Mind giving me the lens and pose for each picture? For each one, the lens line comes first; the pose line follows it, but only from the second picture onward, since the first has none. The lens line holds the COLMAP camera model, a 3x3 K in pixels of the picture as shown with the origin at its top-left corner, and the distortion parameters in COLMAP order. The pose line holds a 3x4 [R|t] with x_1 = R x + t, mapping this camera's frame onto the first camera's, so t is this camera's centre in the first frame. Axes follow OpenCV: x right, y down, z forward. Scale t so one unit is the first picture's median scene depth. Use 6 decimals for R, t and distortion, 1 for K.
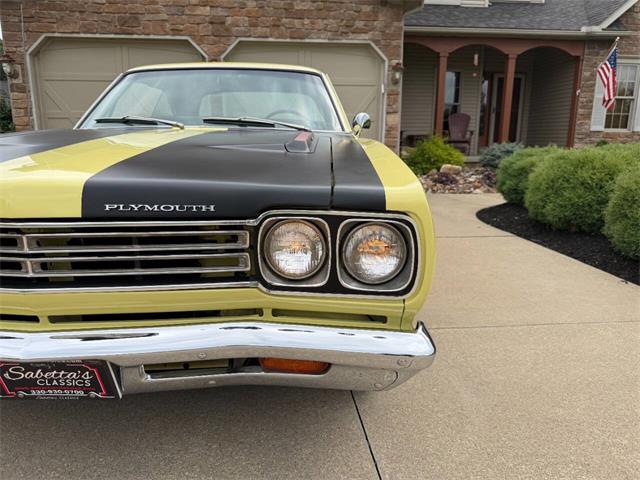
lens RADIAL K [[460.6, 0, 319.6], [0, 460.6, 236.1], [0, 0, 1]] dist [0.015397, -0.013809]
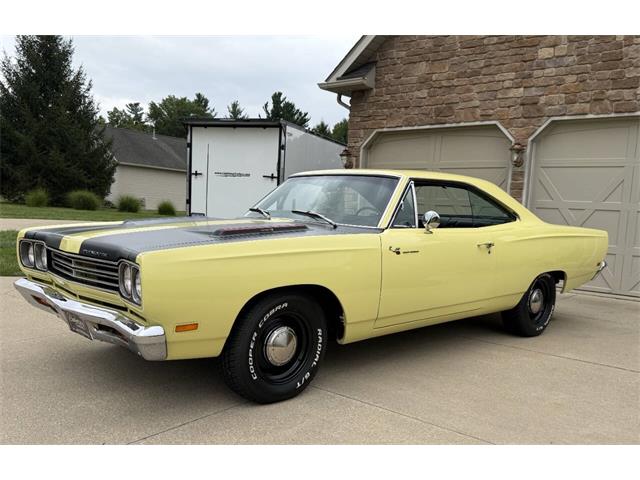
lens RADIAL K [[583.8, 0, 316.4], [0, 583.8, 271.9], [0, 0, 1]] dist [0.021482, 0.000000]
pose [[0.693217, 0.111197, -0.712099, 0.342412], [-0.198330, 0.979313, -0.040149, -0.009344], [0.692903, 0.169063, 0.700930, -0.040431]]
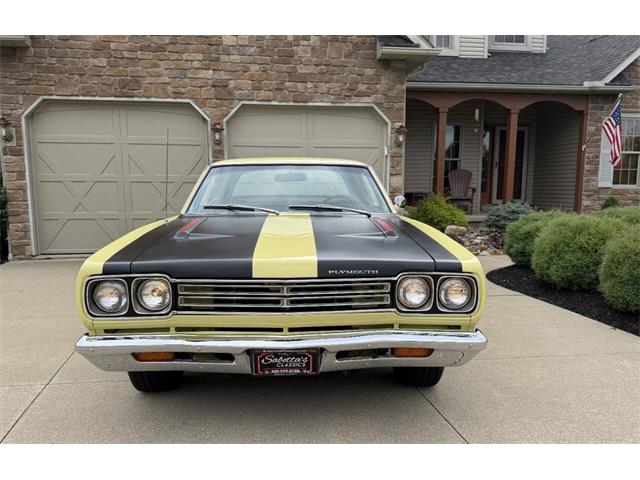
lens RADIAL K [[564.1, 0, 316.2], [0, 564.1, 271.0], [0, 0, 1]] dist [0.112572, -0.149150]
pose [[0.998508, -0.012684, 0.053119, -0.085267], [0.015996, 0.997923, -0.062393, 0.011901], [-0.052217, 0.063149, 0.996637, -0.200604]]
